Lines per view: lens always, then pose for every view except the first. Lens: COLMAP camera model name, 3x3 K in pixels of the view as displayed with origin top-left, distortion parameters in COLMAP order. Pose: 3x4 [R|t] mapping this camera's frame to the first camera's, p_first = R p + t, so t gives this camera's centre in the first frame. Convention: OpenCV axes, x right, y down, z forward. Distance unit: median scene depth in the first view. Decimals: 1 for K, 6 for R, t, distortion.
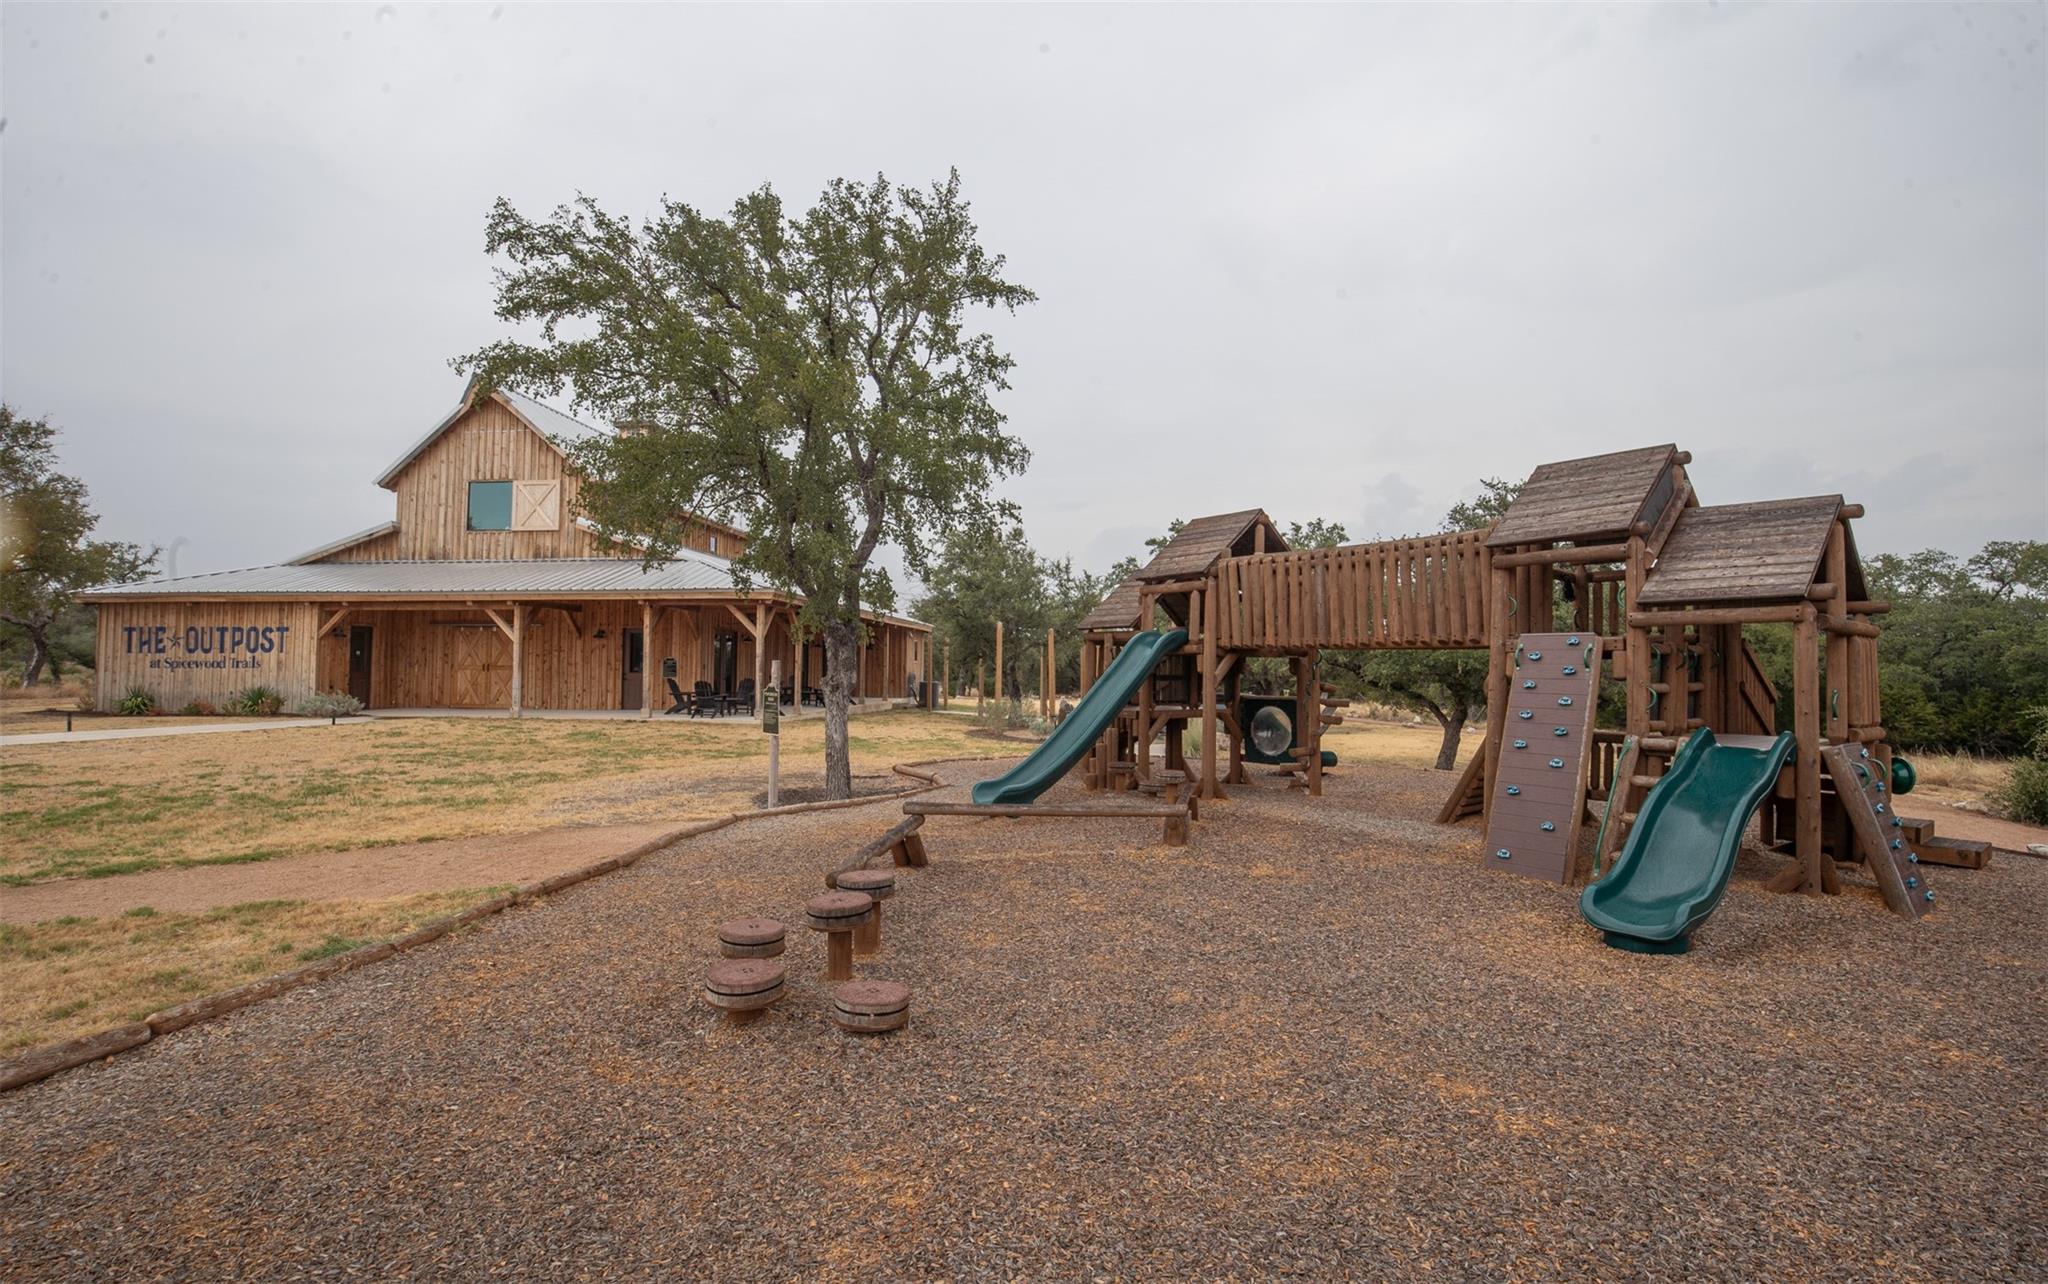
lens RADIAL K [[929.1, 0, 1012.9], [0, 929.1, 628.5], [0, 0, 1]] dist [-0.035628, 0.001068]
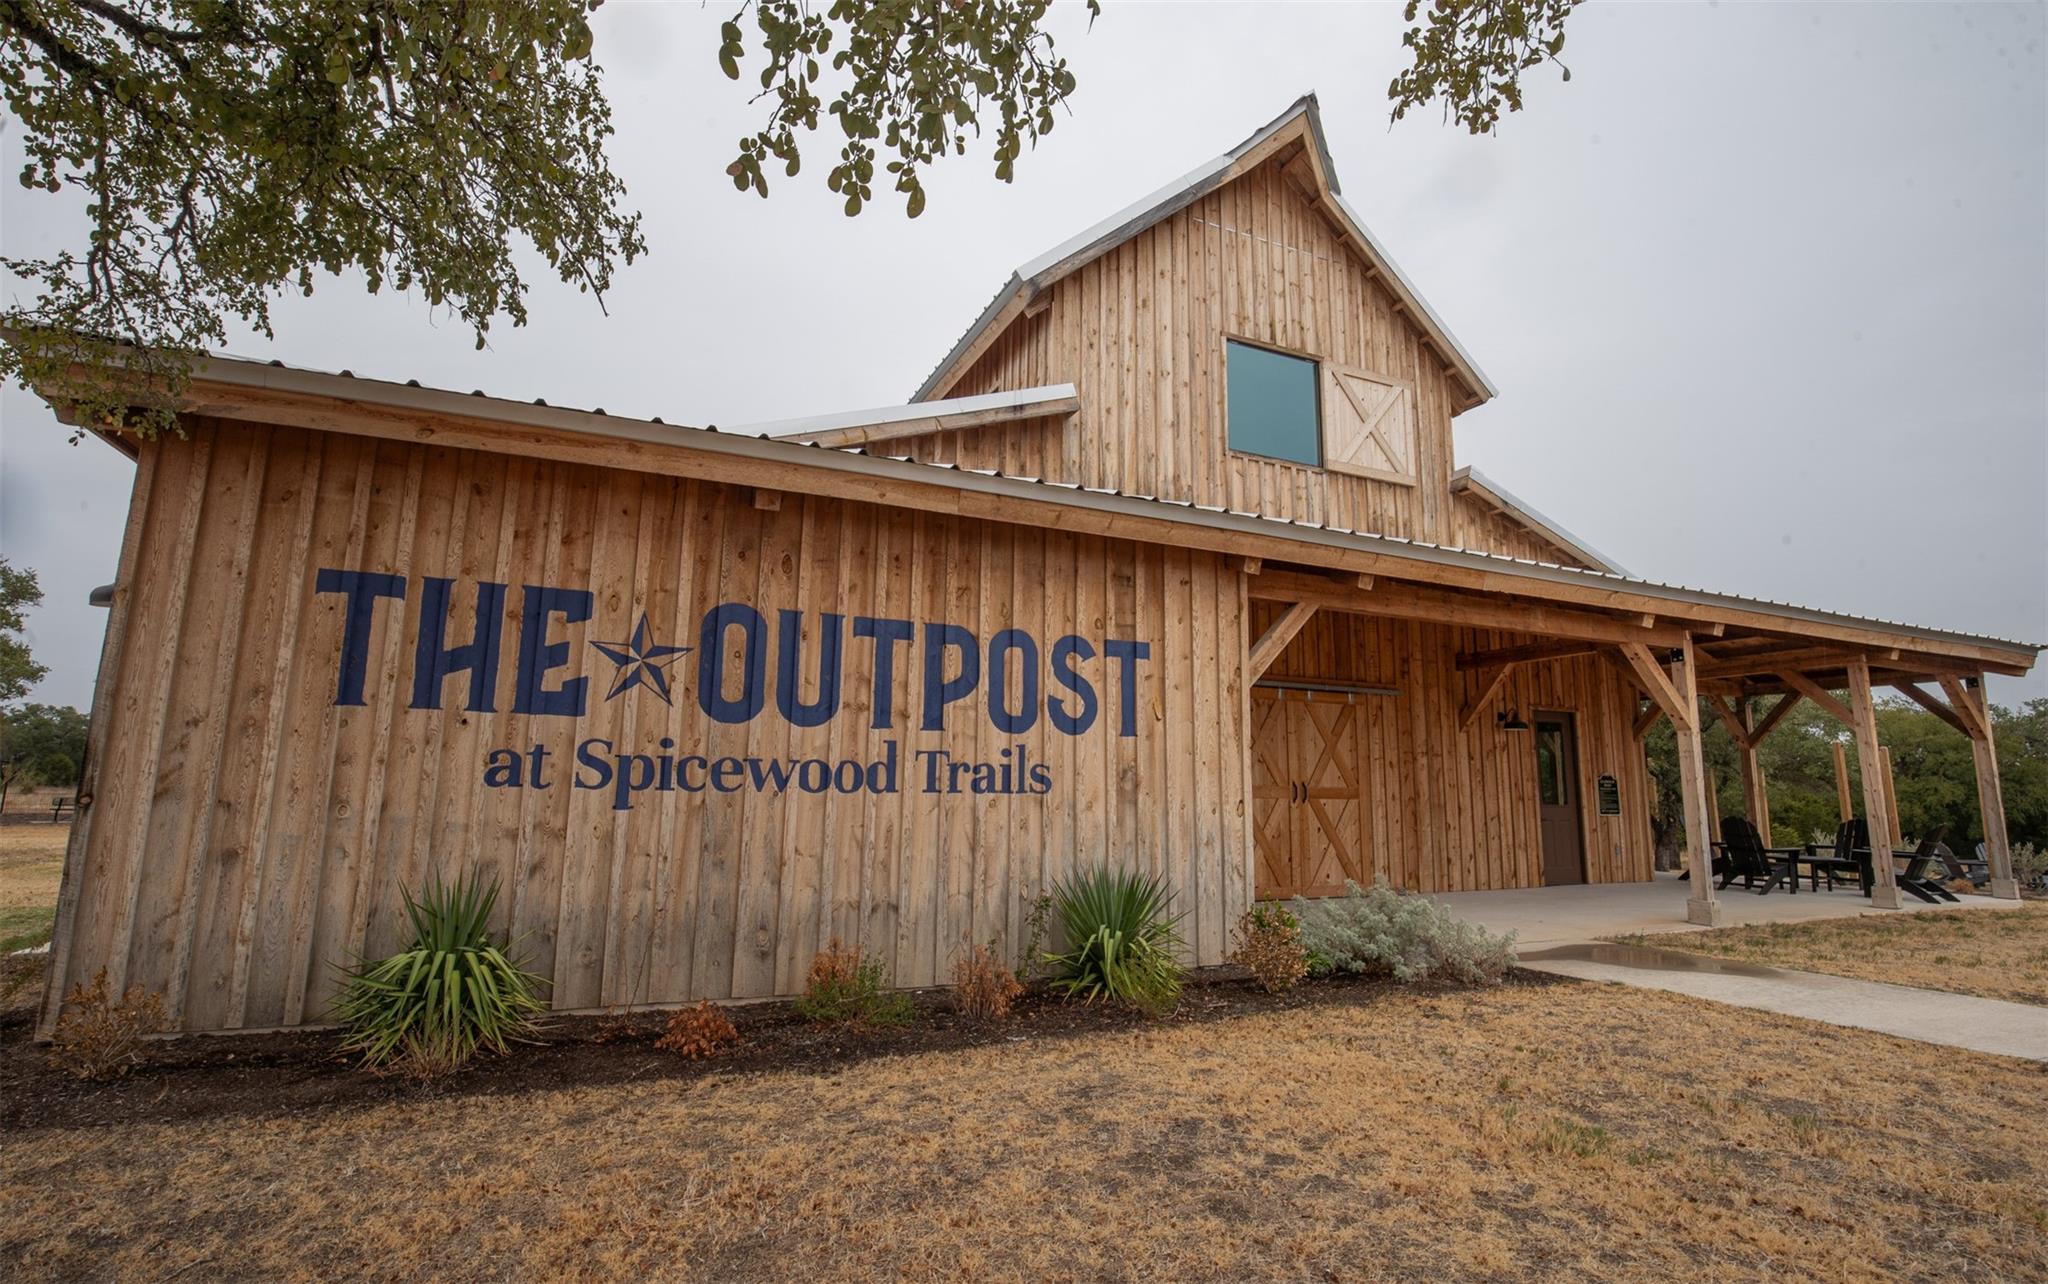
lens RADIAL K [[929.1, 0, 1012.9], [0, 929.1, 628.5], [0, 0, 1]] dist [-0.035628, 0.001068]
pose [[0.888957, 0.090578, 0.448945, -0.945835], [-0.035429, 0.990911, -0.129770, 0.031297], [-0.456619, 0.099454, 0.884086, 0.760069]]
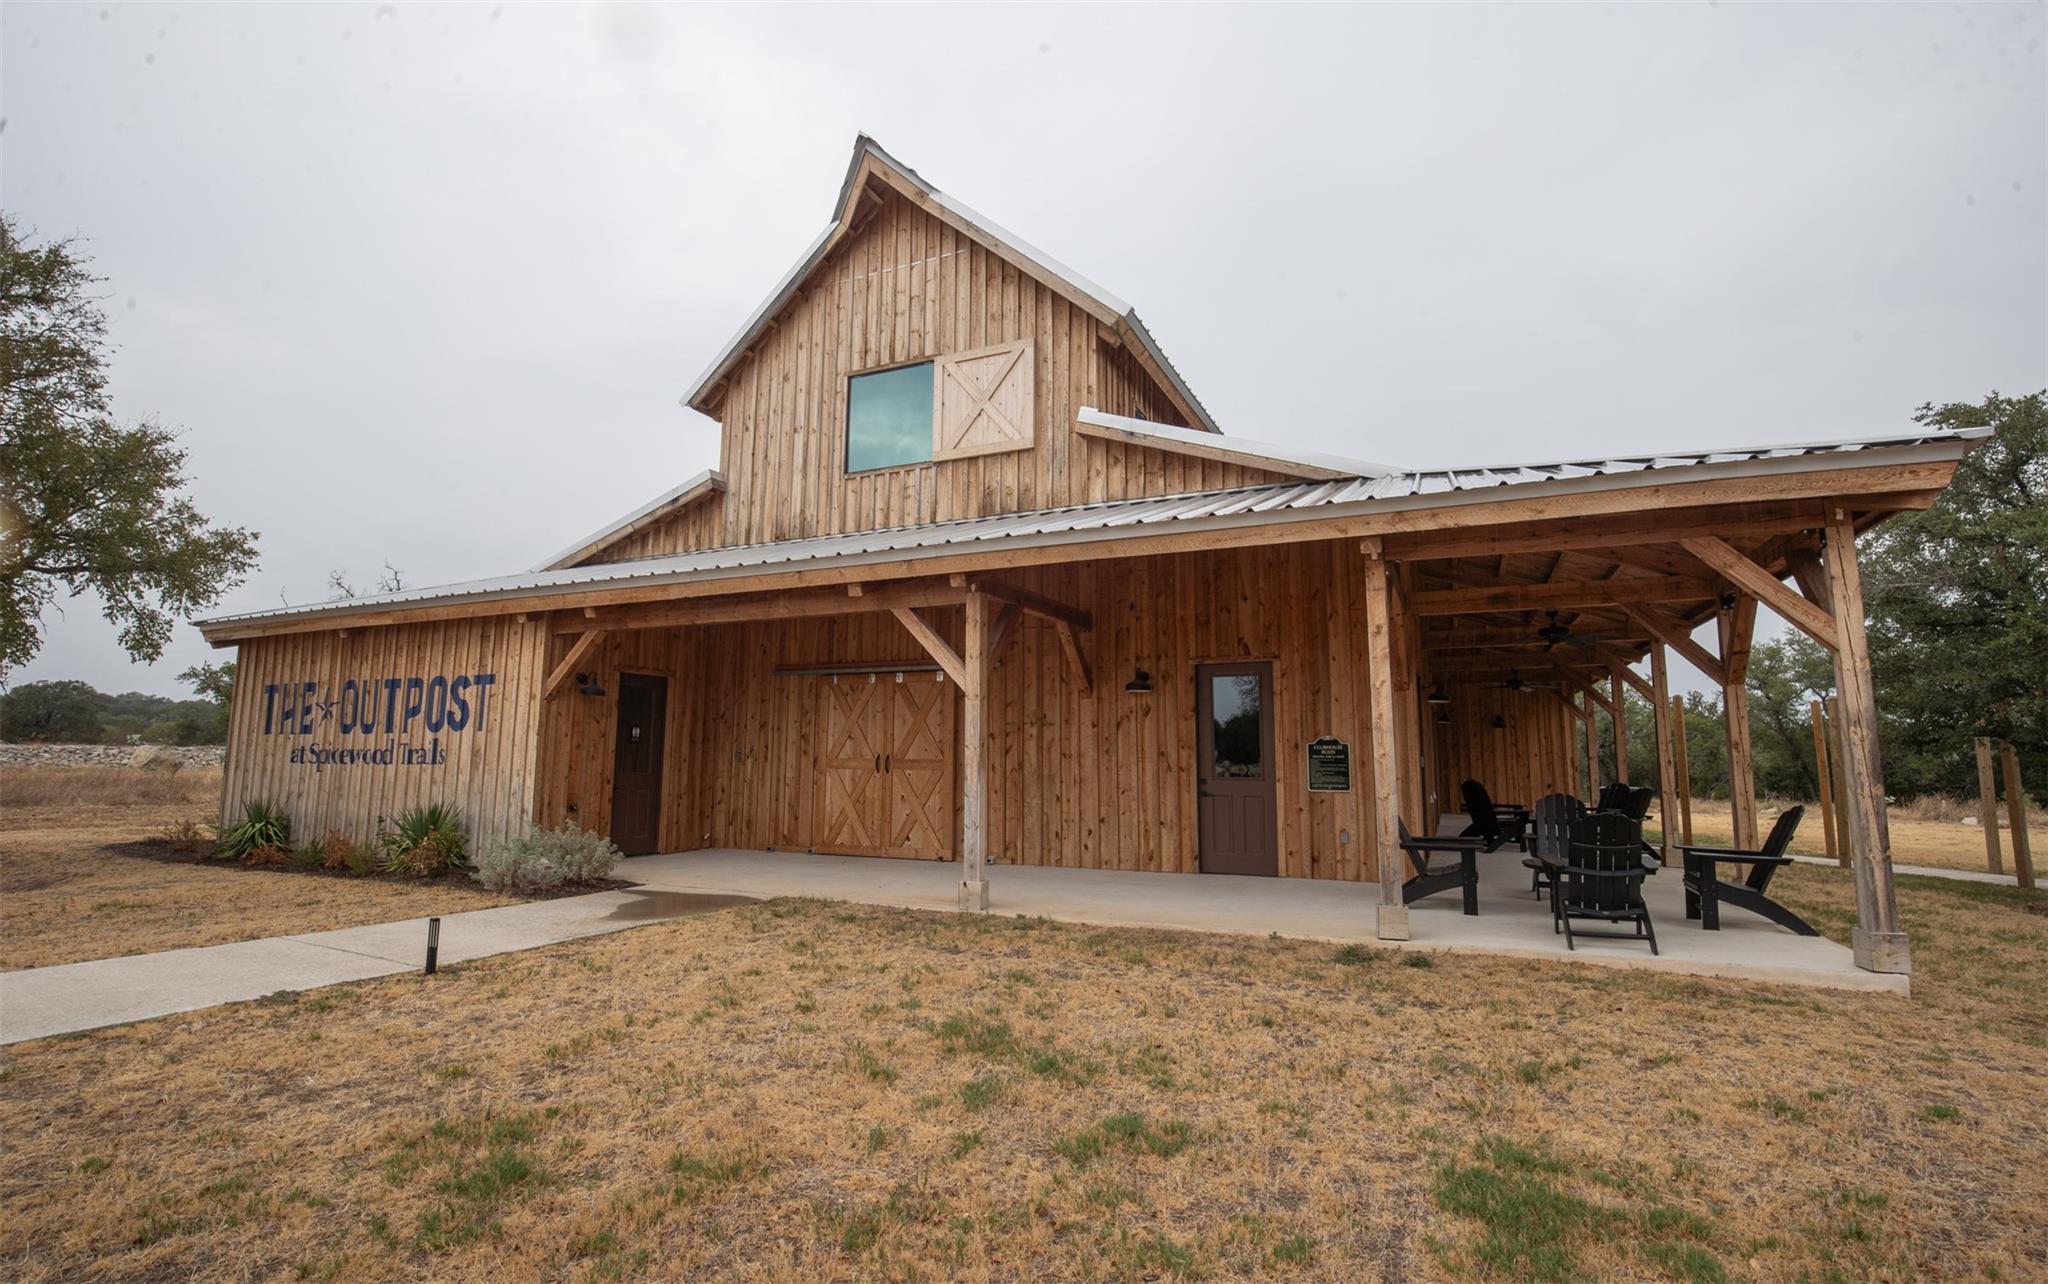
lens RADIAL K [[929.1, 0, 1012.9], [0, 929.1, 628.5], [0, 0, 1]] dist [-0.035628, 0.001068]
pose [[0.939543, -0.048234, -0.339018, -0.389856], [0.014120, 0.994645, -0.102381, 0.026160], [0.342140, 0.091404, 0.935193, 0.646337]]
